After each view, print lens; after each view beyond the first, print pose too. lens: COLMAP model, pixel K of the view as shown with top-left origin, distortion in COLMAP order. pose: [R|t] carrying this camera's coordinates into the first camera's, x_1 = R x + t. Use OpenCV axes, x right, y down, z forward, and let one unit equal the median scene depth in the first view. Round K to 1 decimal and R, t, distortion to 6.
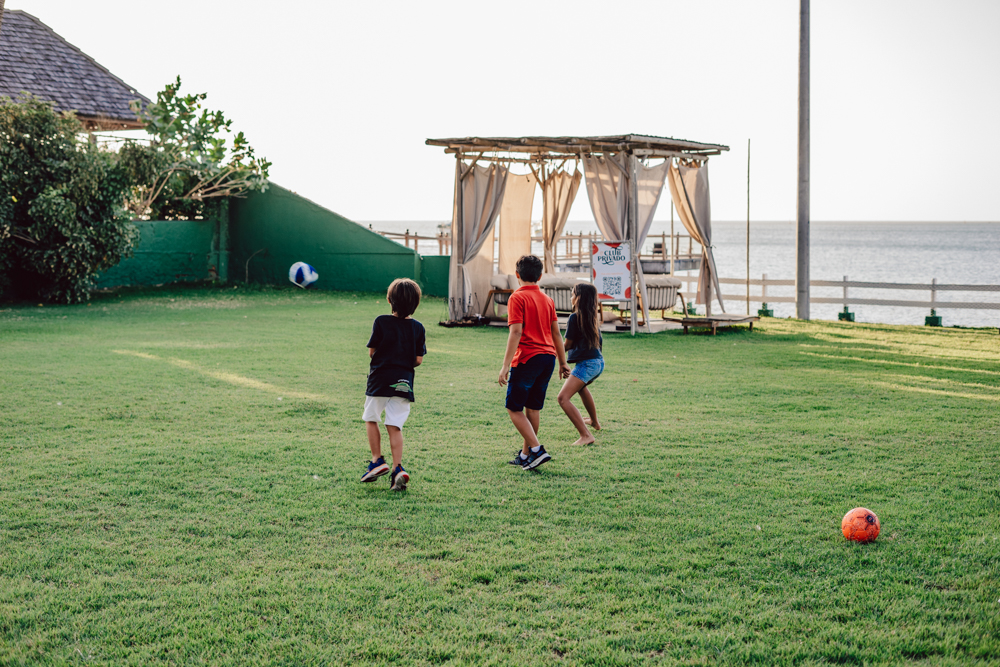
lens RADIAL K [[1437.8, 0, 500.0], [0, 1437.8, 333.5], [0, 0, 1]] dist [-0.009632, -0.040657]
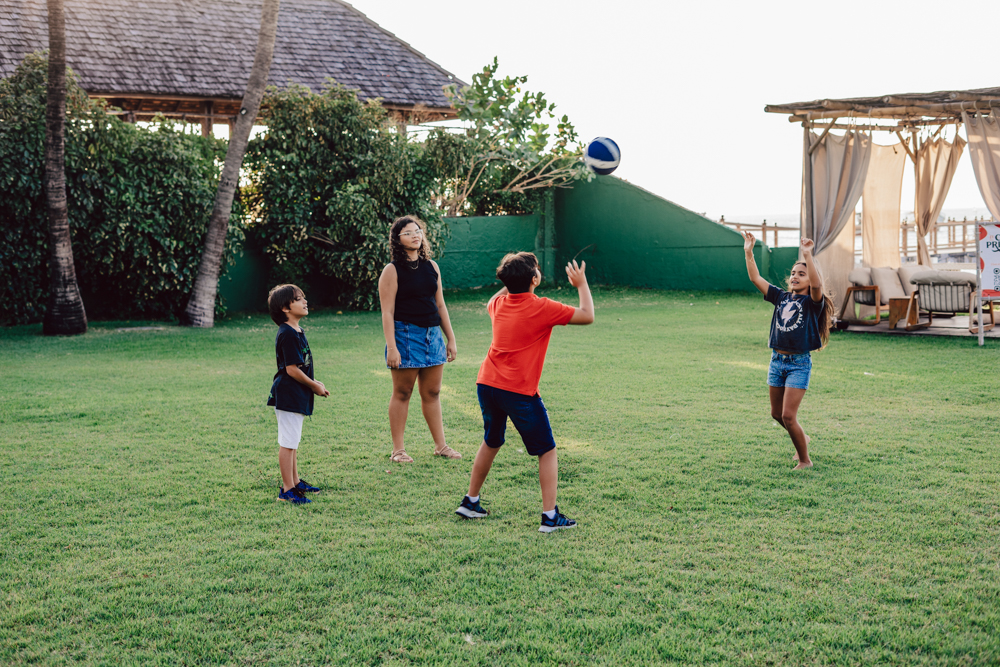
lens RADIAL K [[1409.4, 0, 500.0], [0, 1409.4, 333.5], [0, 0, 1]] dist [-0.006854, -0.049641]
pose [[0.965216, -0.010235, -0.261254, 0.009328], [0.011228, 0.999934, 0.002312, -0.006672], [0.261213, -0.005165, 0.965267, 0.147105]]
